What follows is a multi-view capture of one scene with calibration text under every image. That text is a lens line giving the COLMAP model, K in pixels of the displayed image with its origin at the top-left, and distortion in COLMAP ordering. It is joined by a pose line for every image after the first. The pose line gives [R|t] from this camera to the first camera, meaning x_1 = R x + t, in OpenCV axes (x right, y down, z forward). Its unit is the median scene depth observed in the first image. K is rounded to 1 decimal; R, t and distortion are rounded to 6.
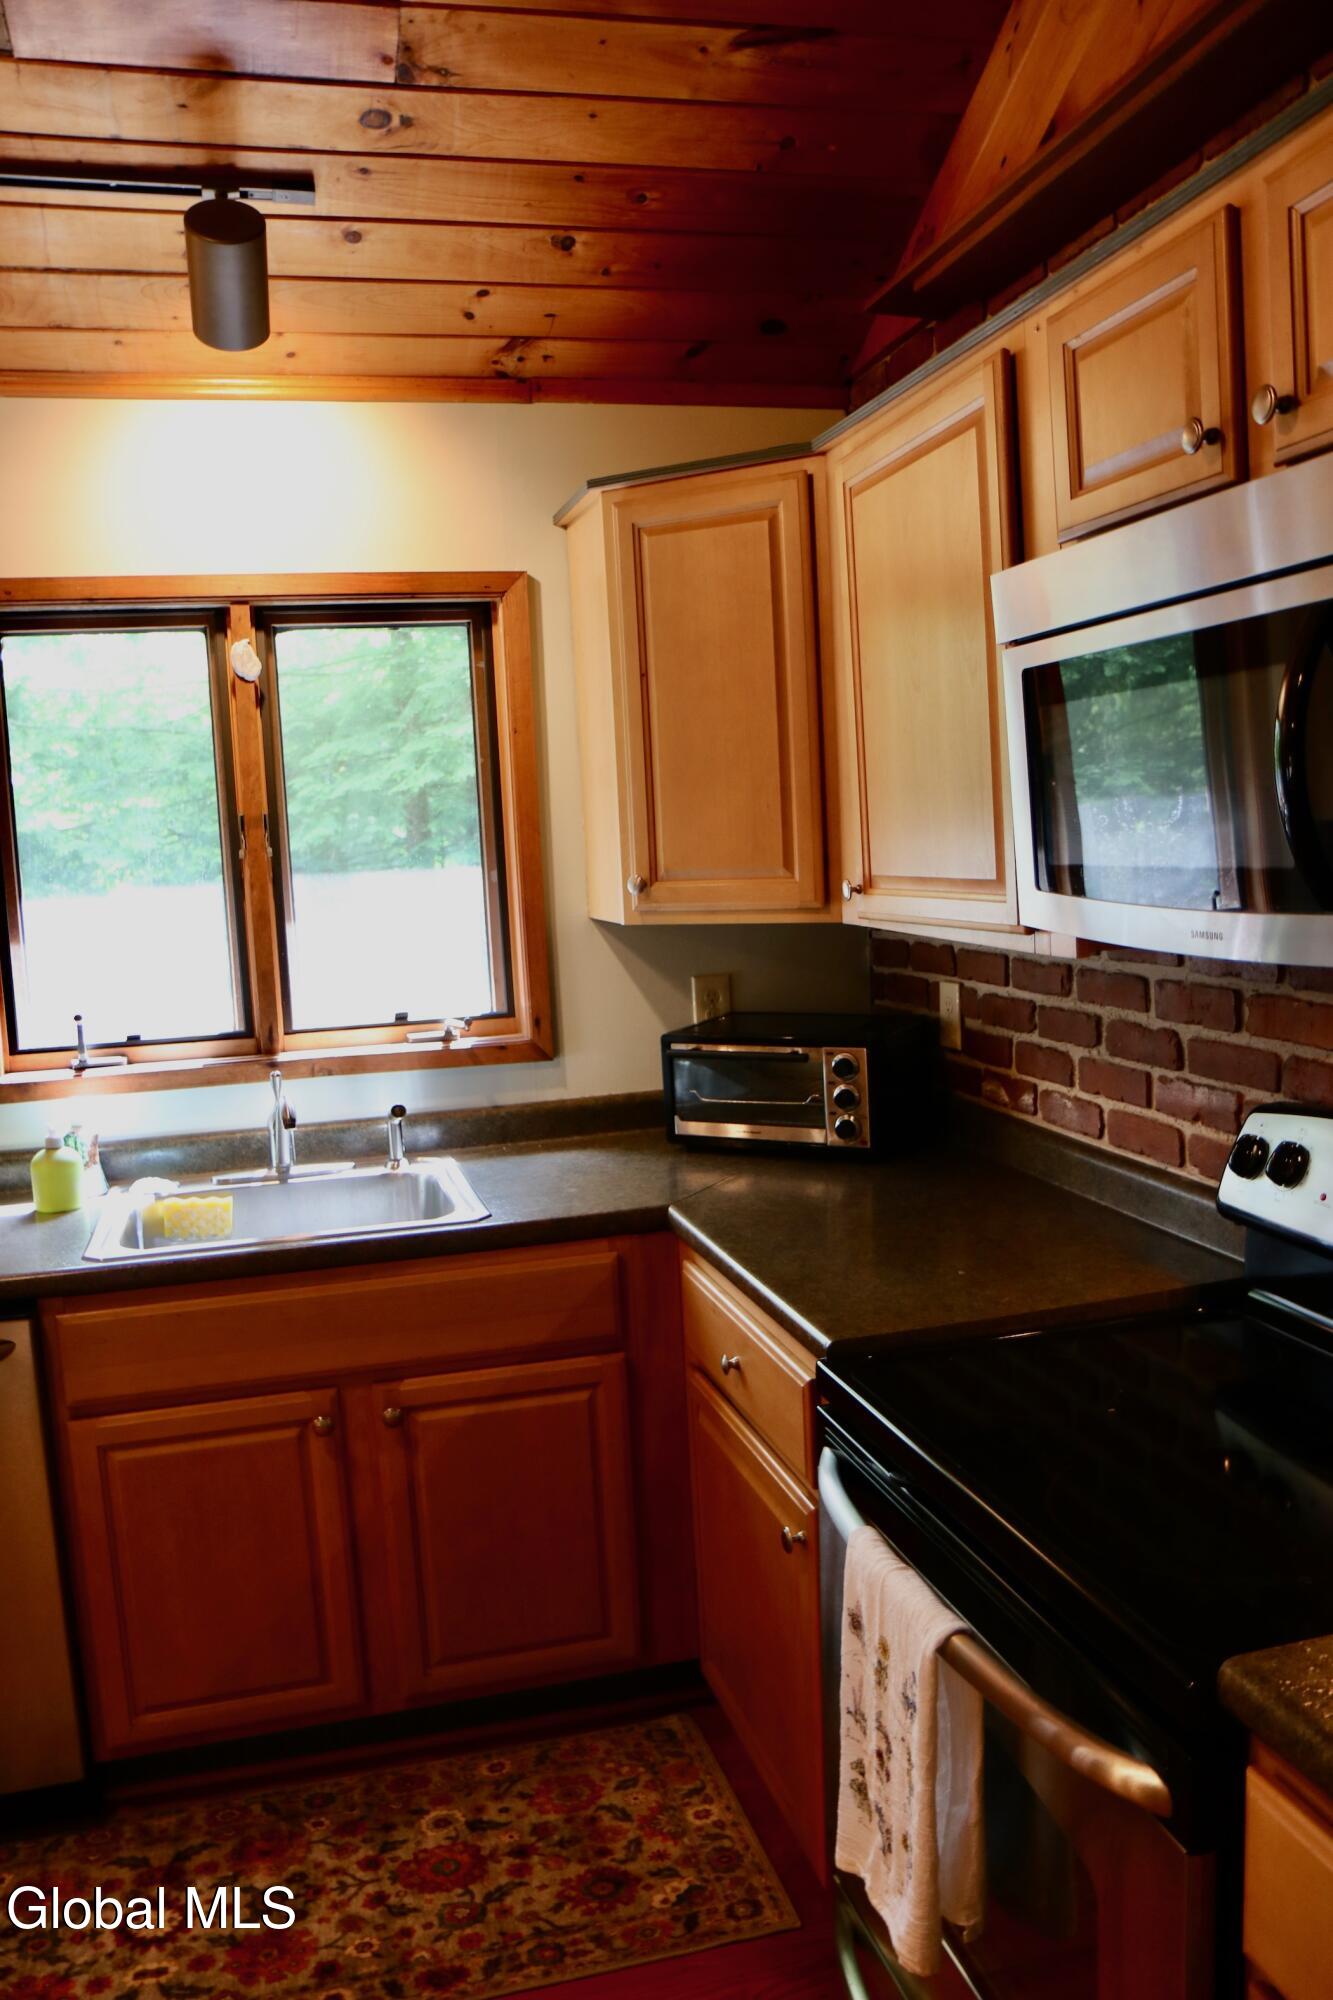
lens RADIAL K [[1580.5, 0, 610.9], [0, 1580.5, 1055.0], [0, 0, 1]] dist [-0.097943, 0.104693]
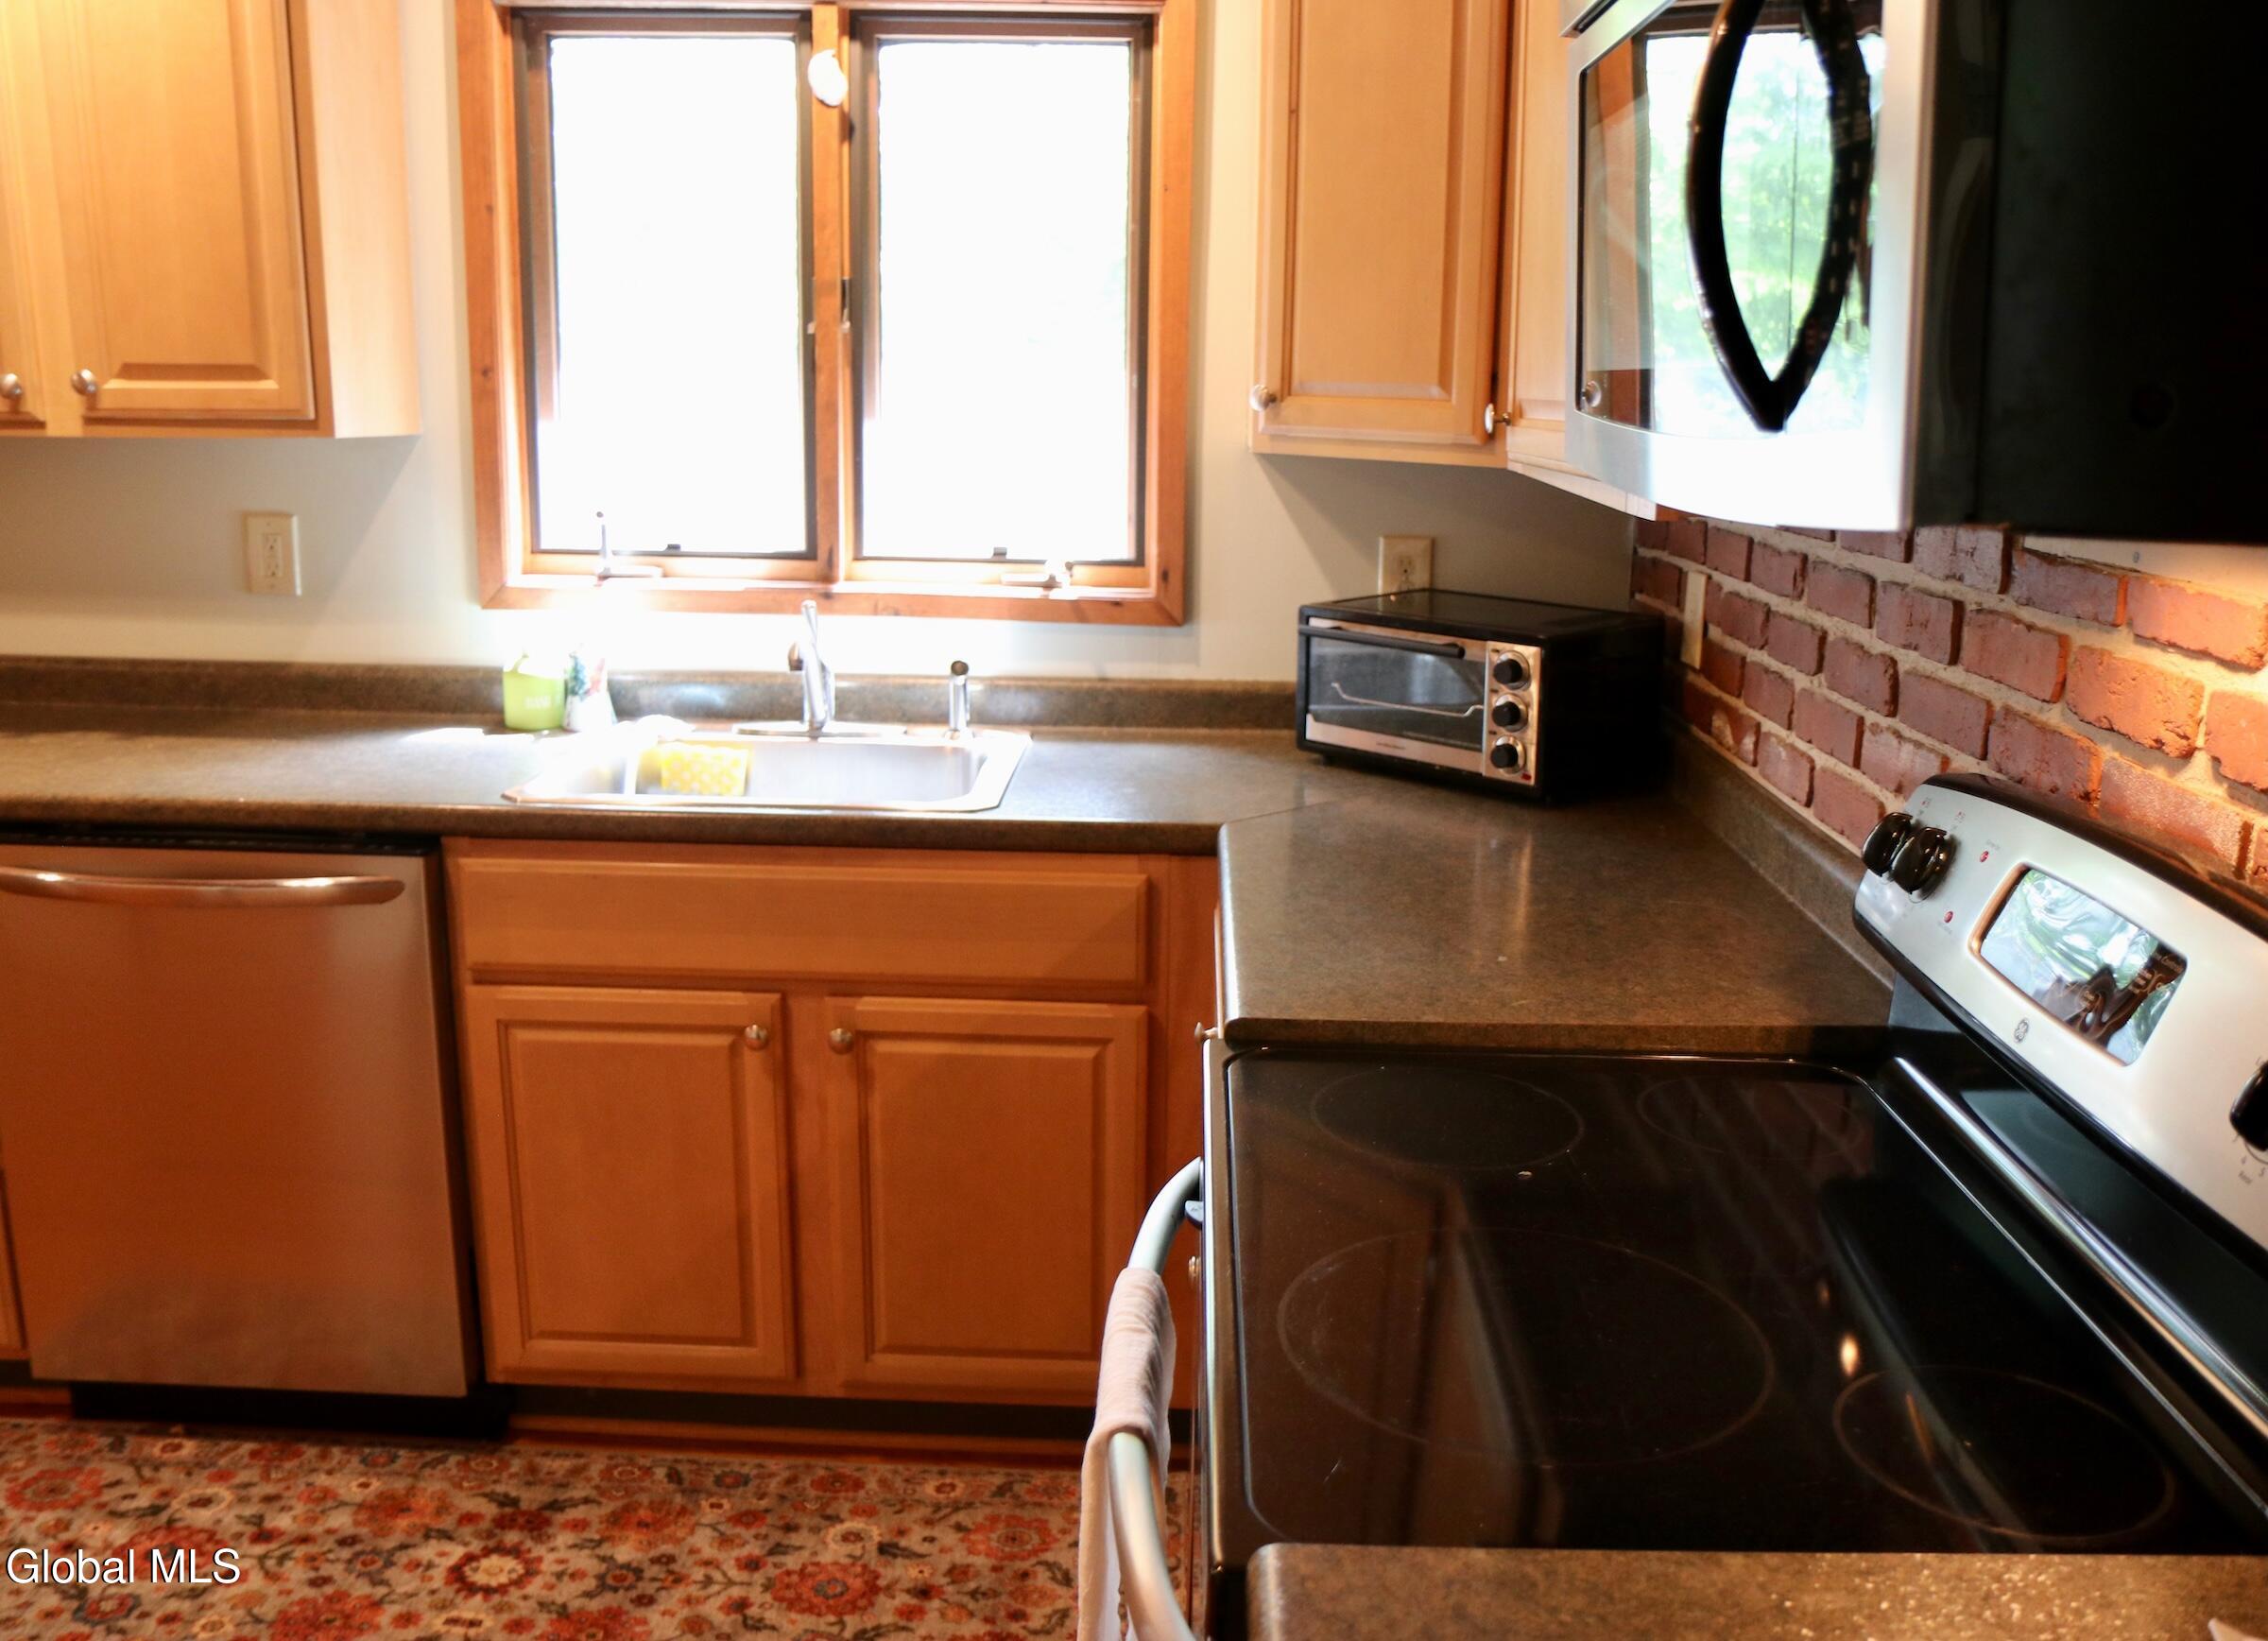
lens RADIAL K [[1943.3, 0, 1000.2], [0, 1943.3, 827.1], [0, 0, 1]] dist [-0.100367, 0.100481]
pose [[0.957019, 0.129757, -0.259378, 0.177193], [-0.103588, 0.988273, 0.112191, 0.003629], [0.270894, -0.080501, 0.959237, 0.079946]]
